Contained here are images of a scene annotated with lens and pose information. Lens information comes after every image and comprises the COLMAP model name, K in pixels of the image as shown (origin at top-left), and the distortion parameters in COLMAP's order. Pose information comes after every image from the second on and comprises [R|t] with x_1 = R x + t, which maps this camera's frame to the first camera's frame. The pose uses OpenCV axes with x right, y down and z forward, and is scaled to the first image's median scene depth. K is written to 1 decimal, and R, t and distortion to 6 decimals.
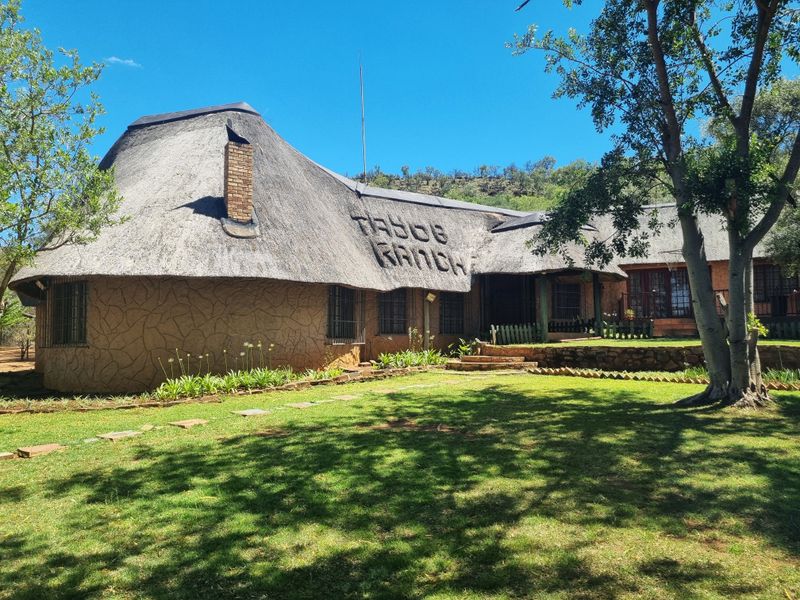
lens RADIAL K [[606.5, 0, 400.0], [0, 606.5, 300.0], [0, 0, 1]] dist [0.021003, -0.007275]
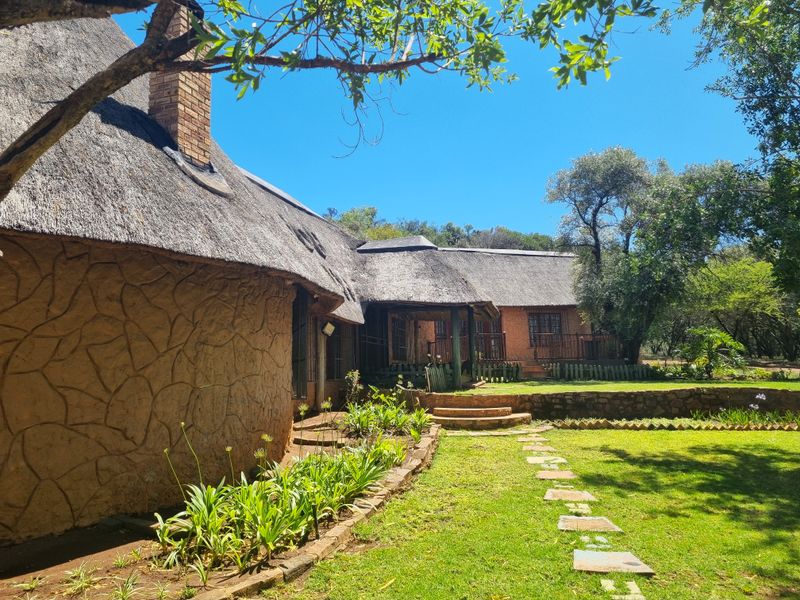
lens RADIAL K [[606.5, 0, 400.0], [0, 606.5, 300.0], [0, 0, 1]] dist [0.021003, -0.007275]
pose [[0.772606, 0.071337, 0.630865, -0.463873], [-0.026517, 0.996426, -0.080199, 0.023438], [-0.634331, 0.045233, 0.771737, 0.522731]]
